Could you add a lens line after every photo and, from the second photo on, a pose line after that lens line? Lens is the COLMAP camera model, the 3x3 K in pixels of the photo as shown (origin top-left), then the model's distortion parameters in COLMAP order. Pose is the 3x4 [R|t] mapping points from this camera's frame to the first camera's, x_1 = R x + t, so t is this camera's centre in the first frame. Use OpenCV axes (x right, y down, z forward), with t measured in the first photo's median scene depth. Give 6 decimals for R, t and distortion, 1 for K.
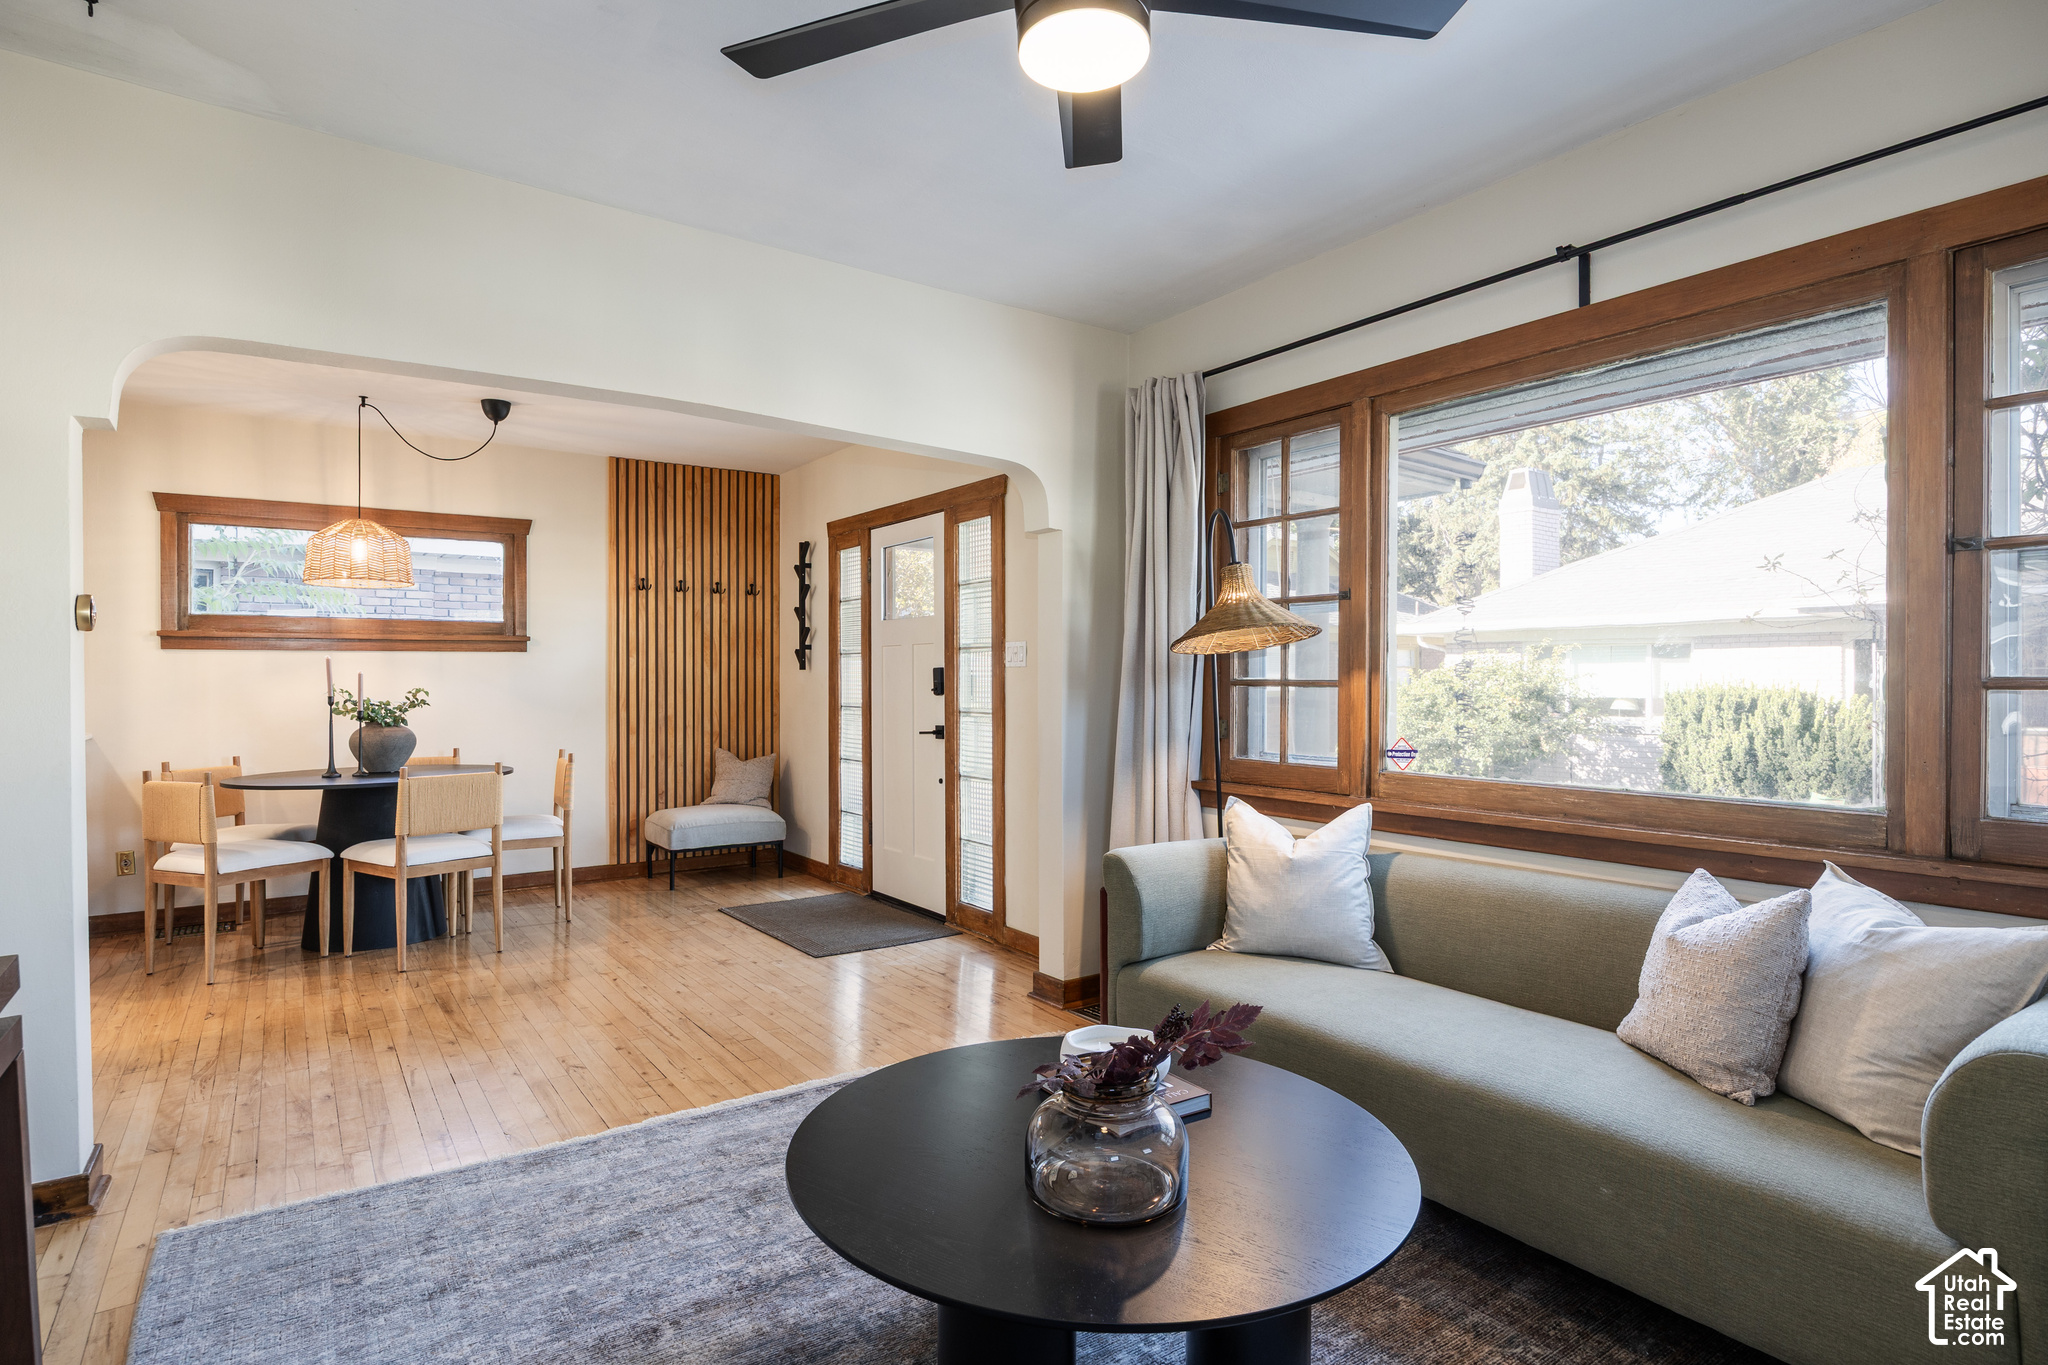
lens RADIAL K [[1051.6, 0, 993.1], [0, 1051.6, 676.4], [0, 0, 1]] dist [-0.000048, 0.000108]
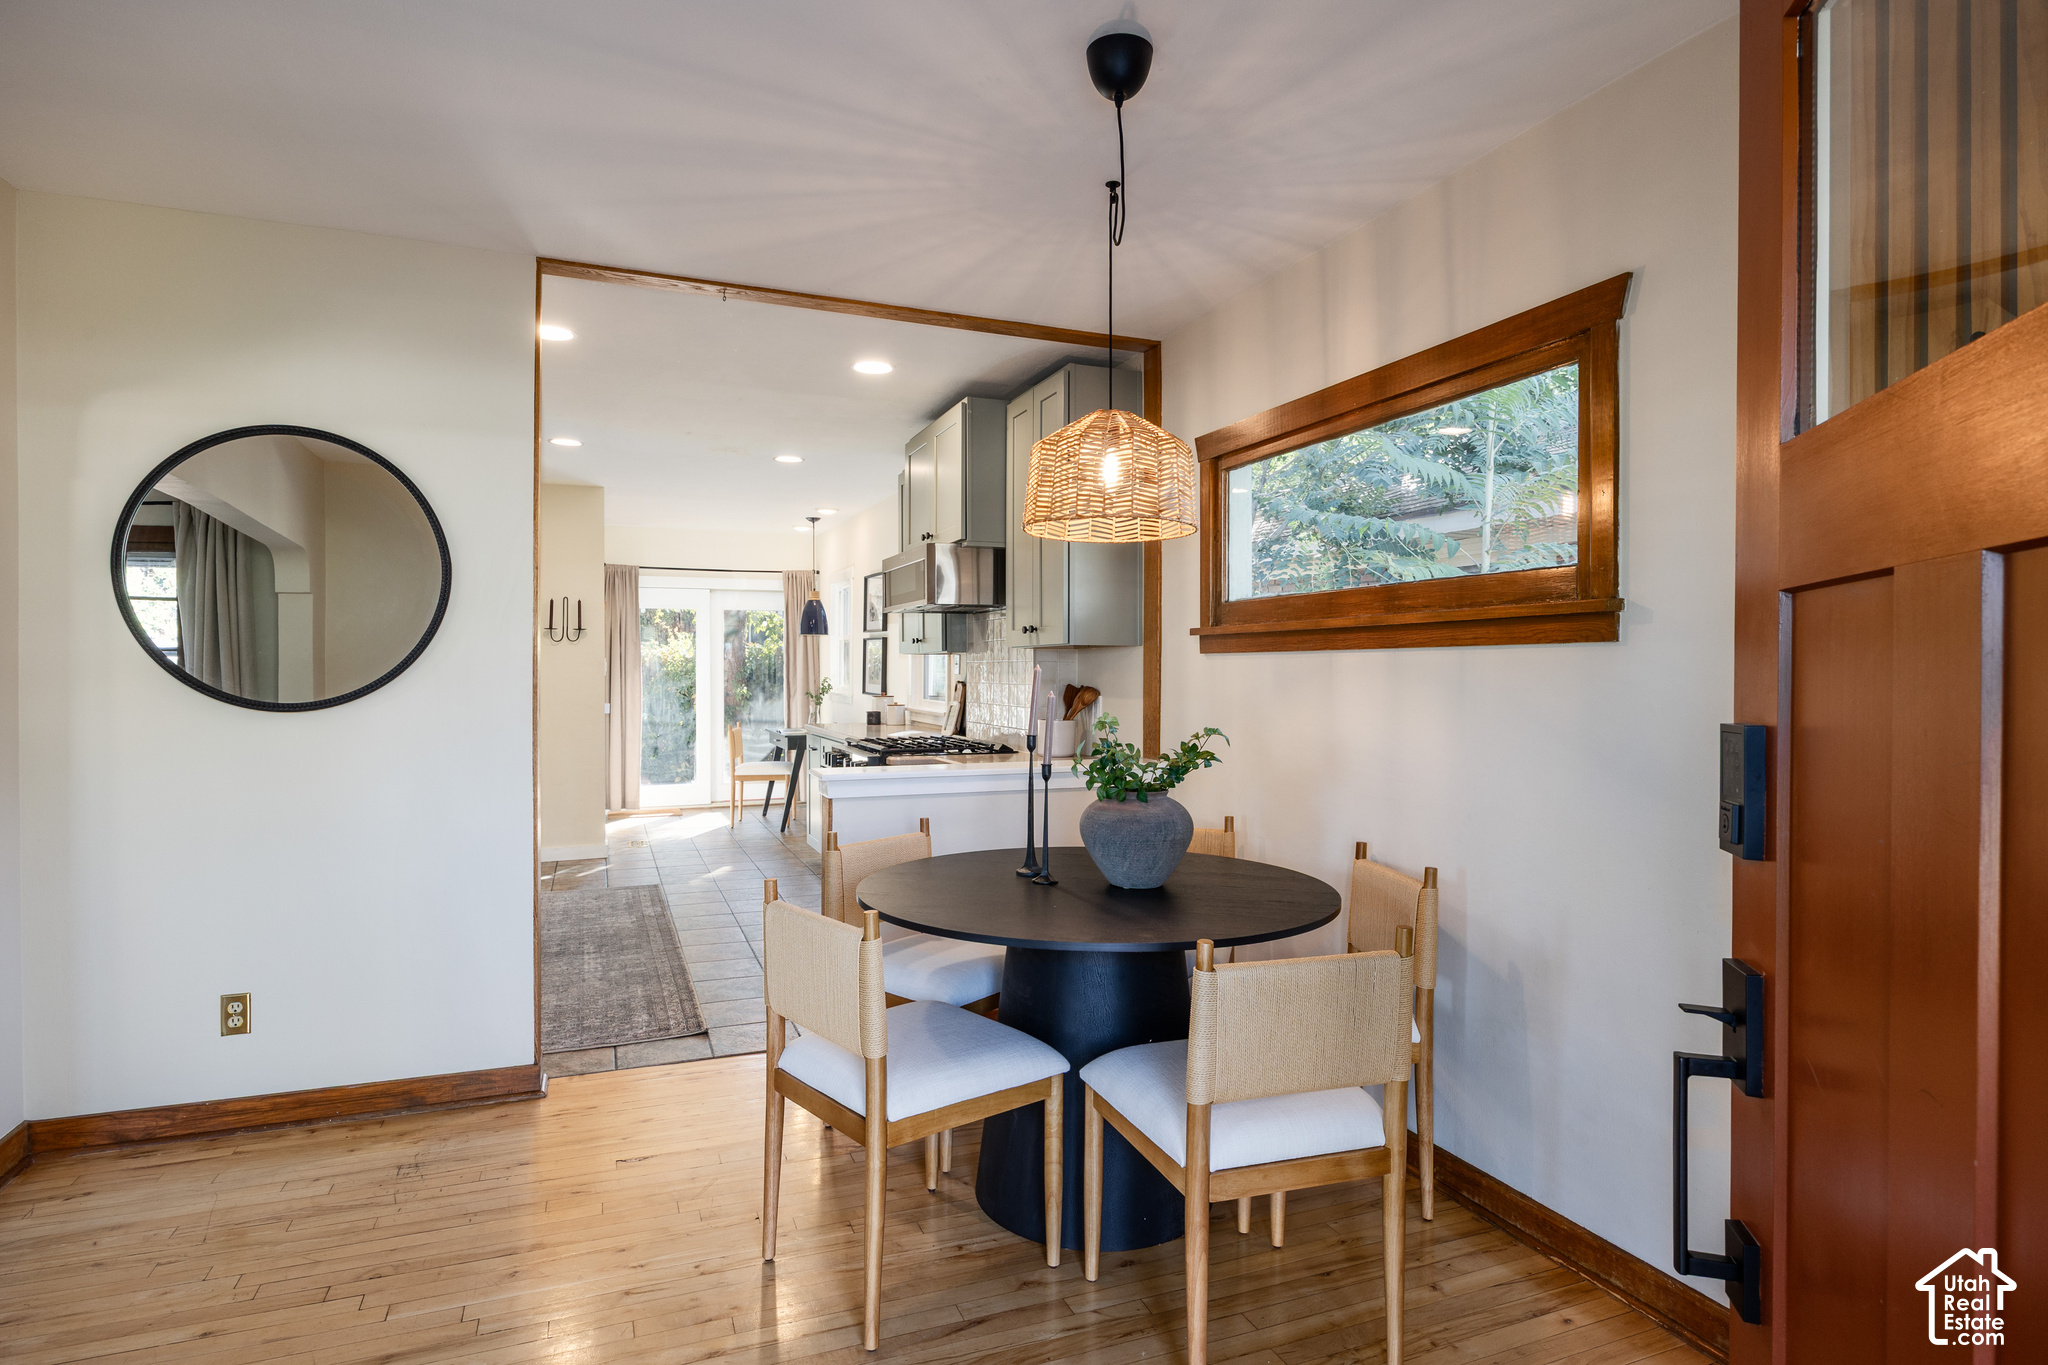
lens RADIAL K [[1067.2, 0, 1036.2], [0, 1067.2, 673.8], [0, 0, 1]] dist [-0.000429, -0.000067]
pose [[-0.193822, 0.007175, -0.981010, -0.040709], [-0.001669, 0.999969, 0.007643, -0.014608], [0.981035, 0.003119, -0.193804, 0.871527]]
